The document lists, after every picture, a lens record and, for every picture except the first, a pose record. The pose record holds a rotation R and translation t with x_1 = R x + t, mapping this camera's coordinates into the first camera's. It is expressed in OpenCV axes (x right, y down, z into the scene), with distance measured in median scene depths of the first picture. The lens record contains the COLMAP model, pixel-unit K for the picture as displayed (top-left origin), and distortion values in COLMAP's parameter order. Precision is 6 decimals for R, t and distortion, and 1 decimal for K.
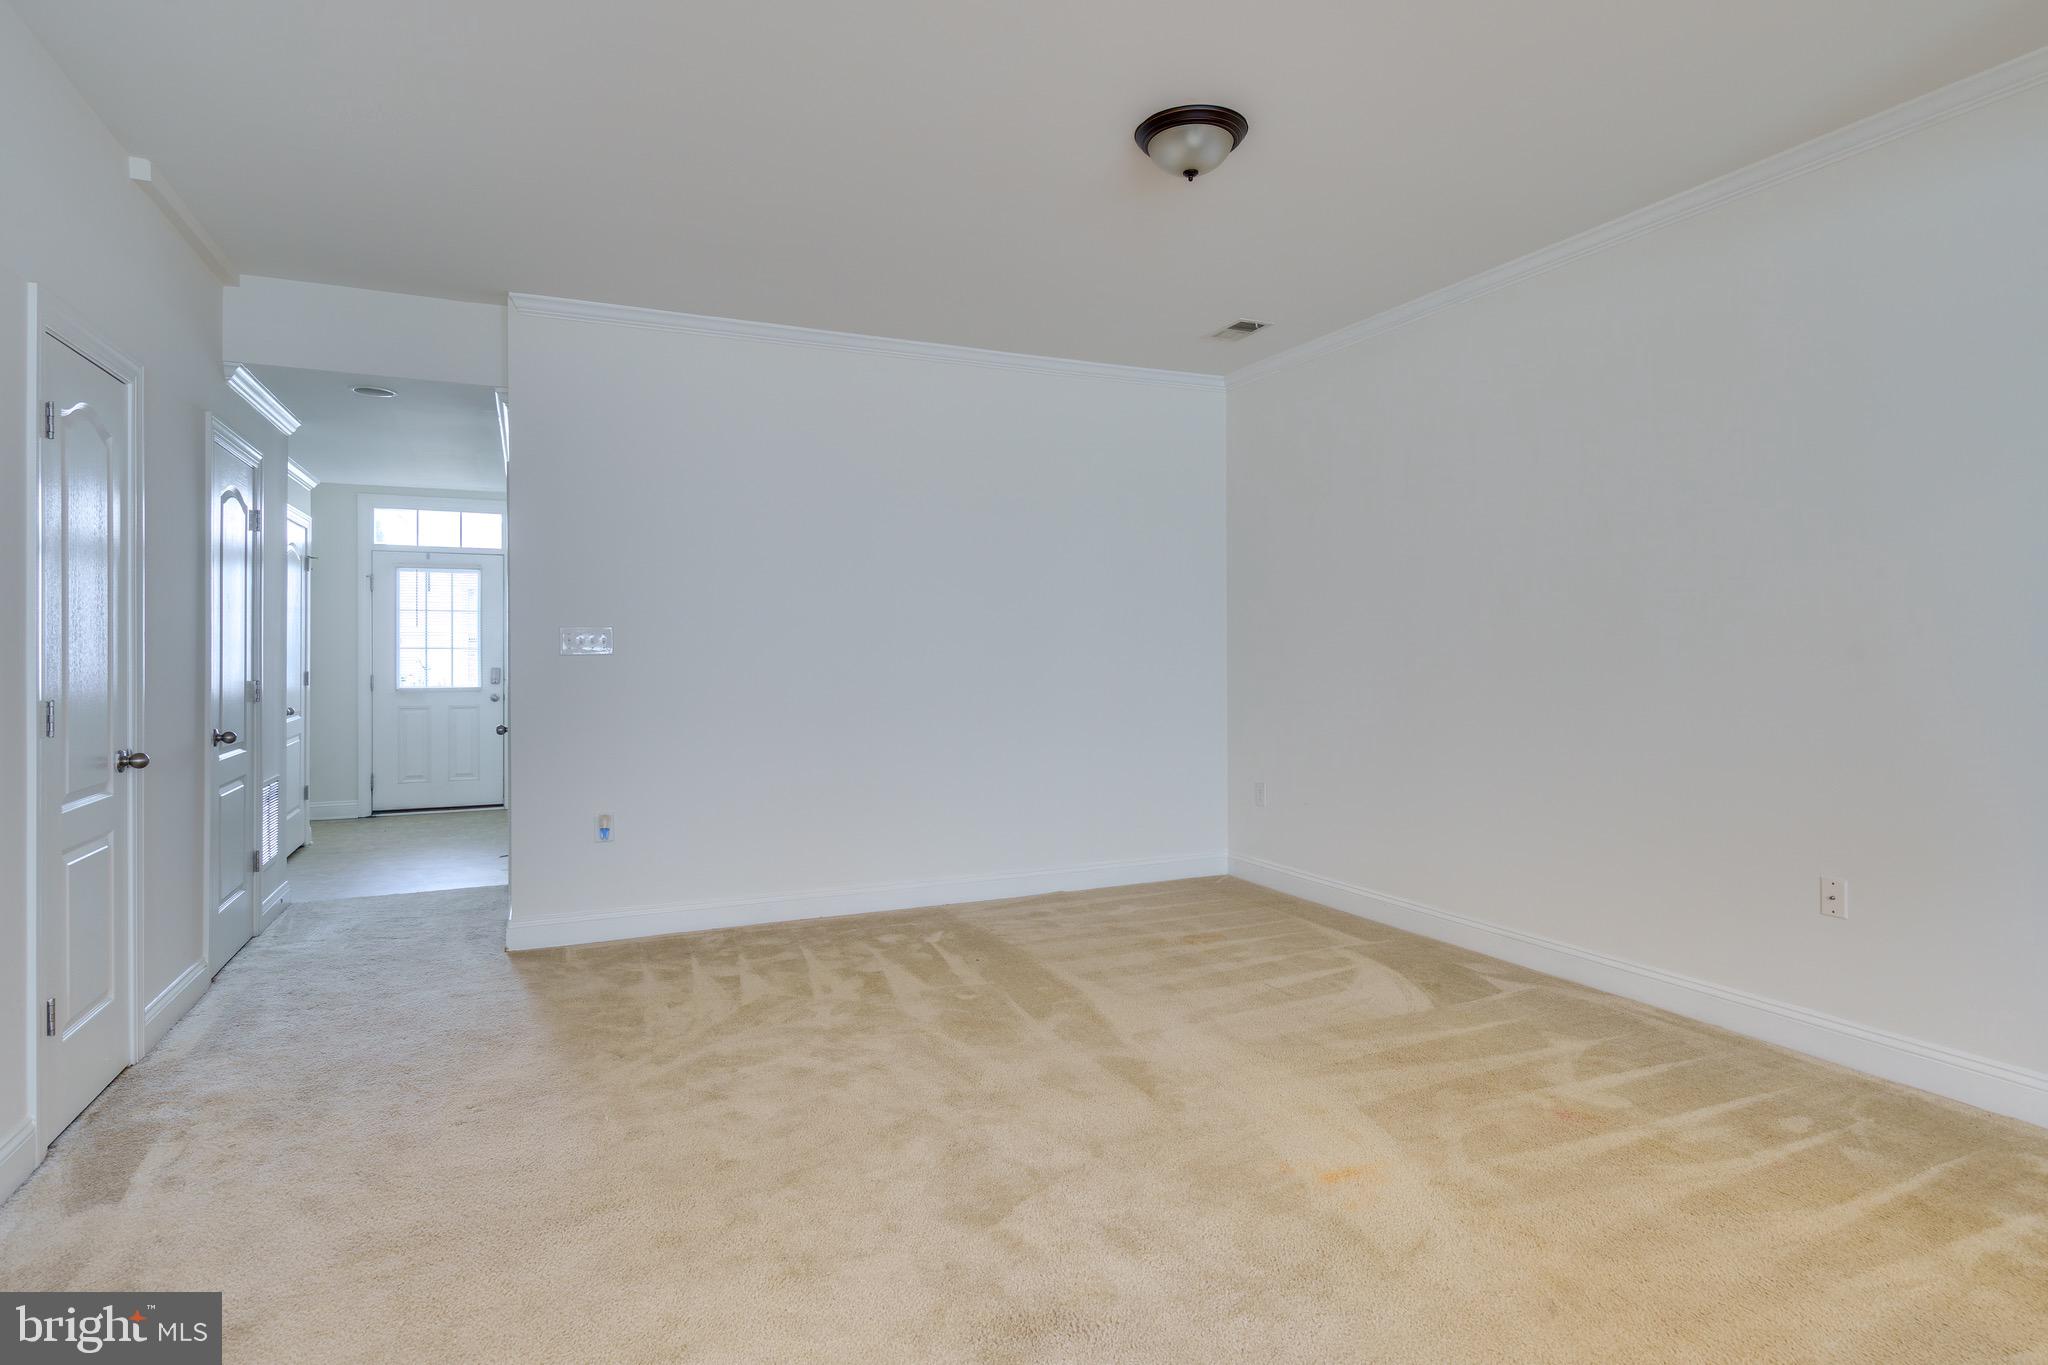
lens RADIAL K [[1077.5, 0, 1024.8], [0, 1077.5, 656.5], [0, 0, 1]] dist [0.002238, 0.000284]
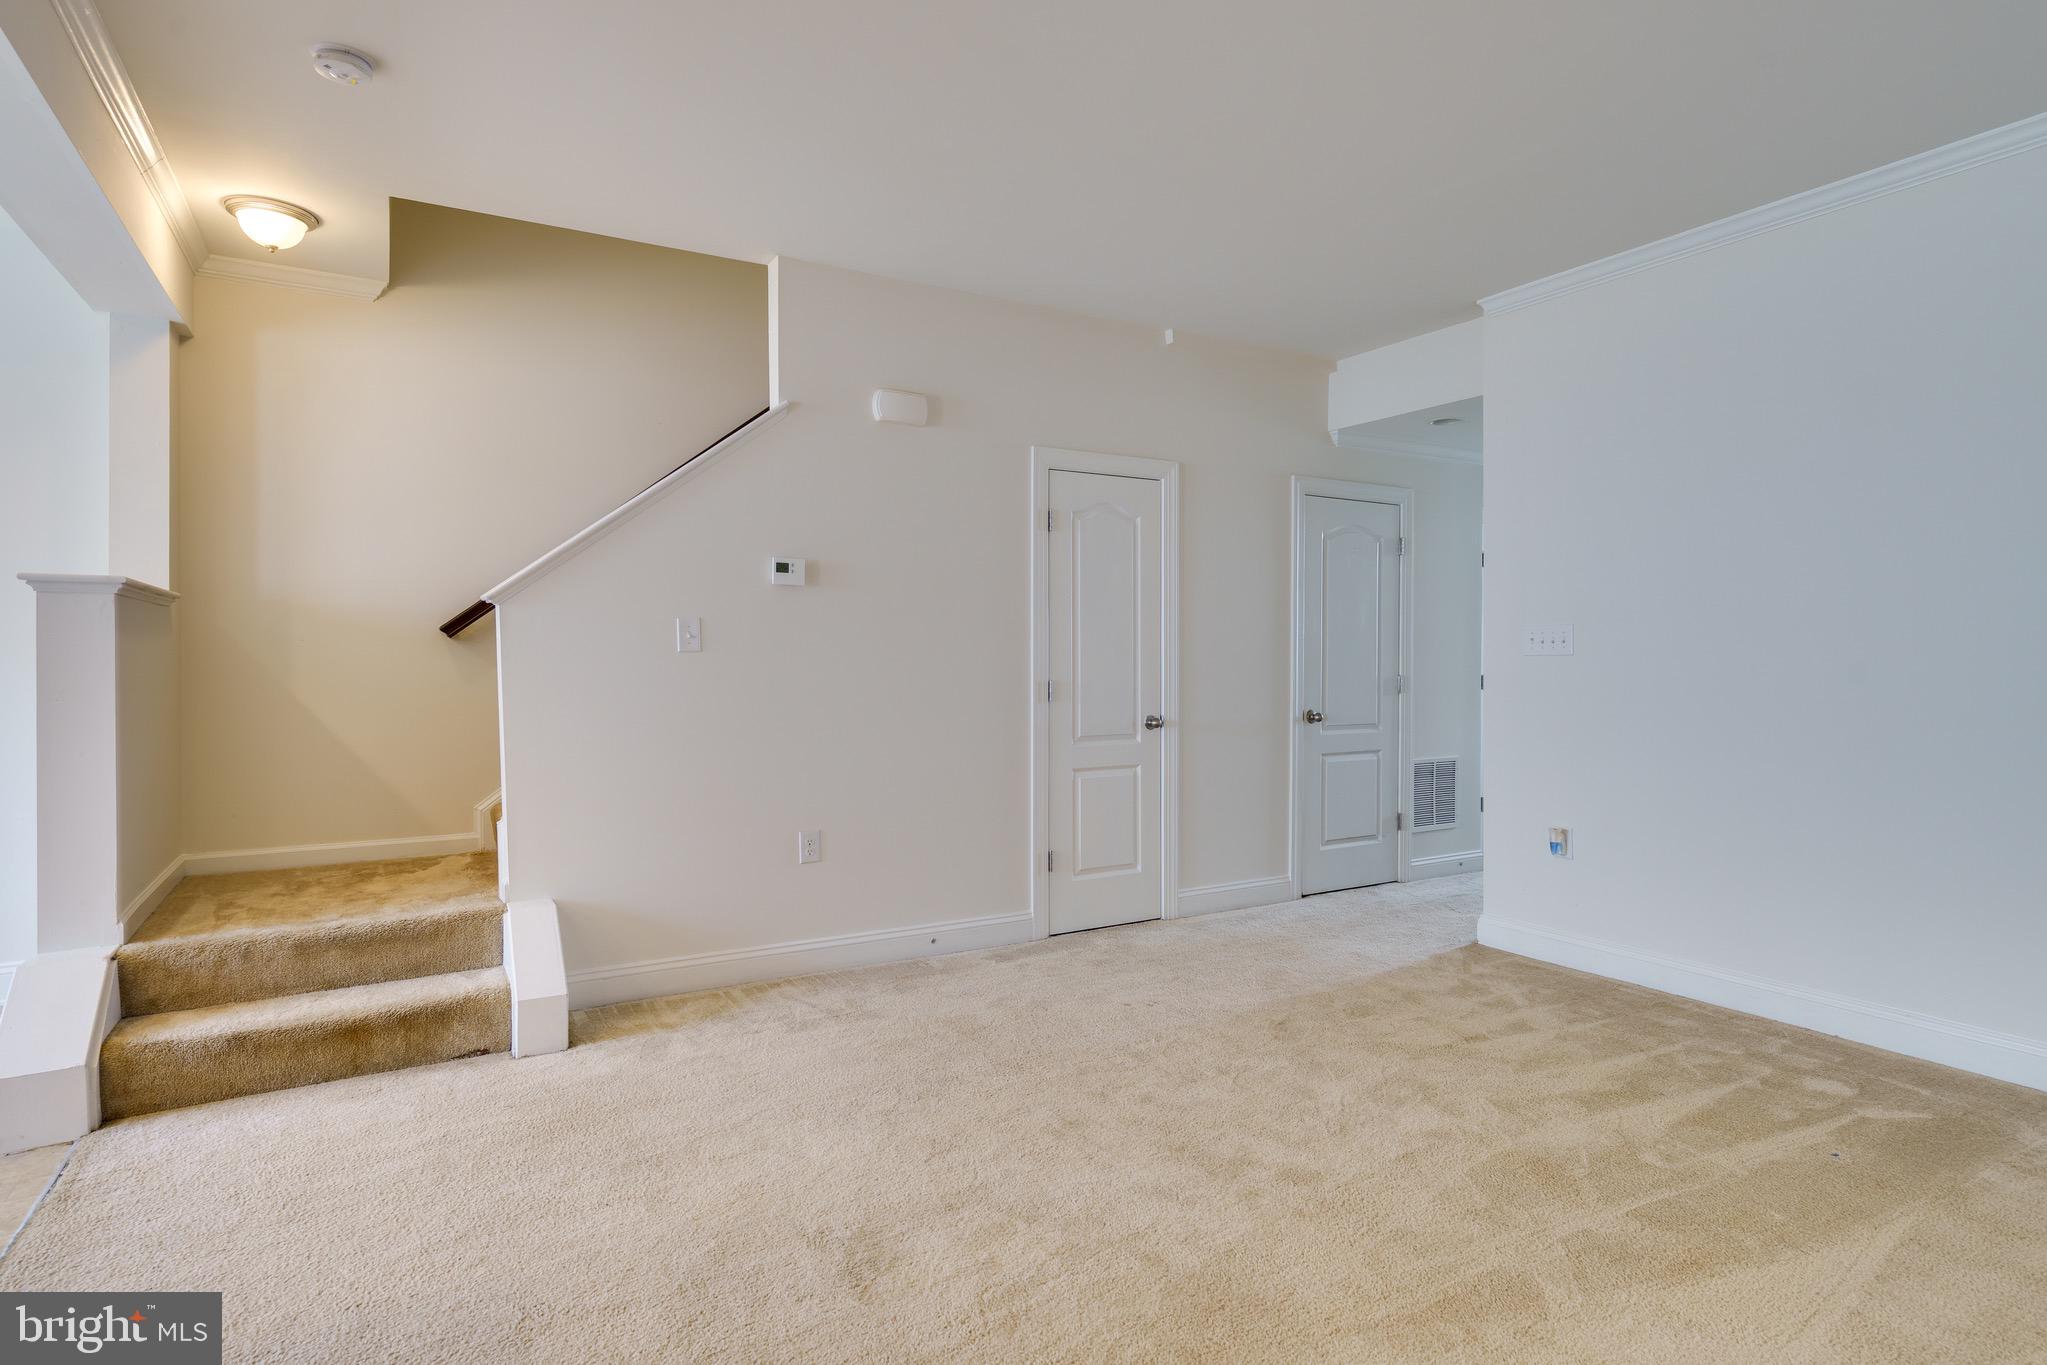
lens RADIAL K [[1087.5, 0, 1023.5], [0, 1087.5, 682.5], [0, 0, 1]] dist [0.002878, 0.000912]
pose [[0.111823, 0.031644, -0.993224, 0.565470], [-0.000924, 0.999496, 0.031739, -0.010255], [0.993728, -0.002631, 0.111795, 0.507810]]
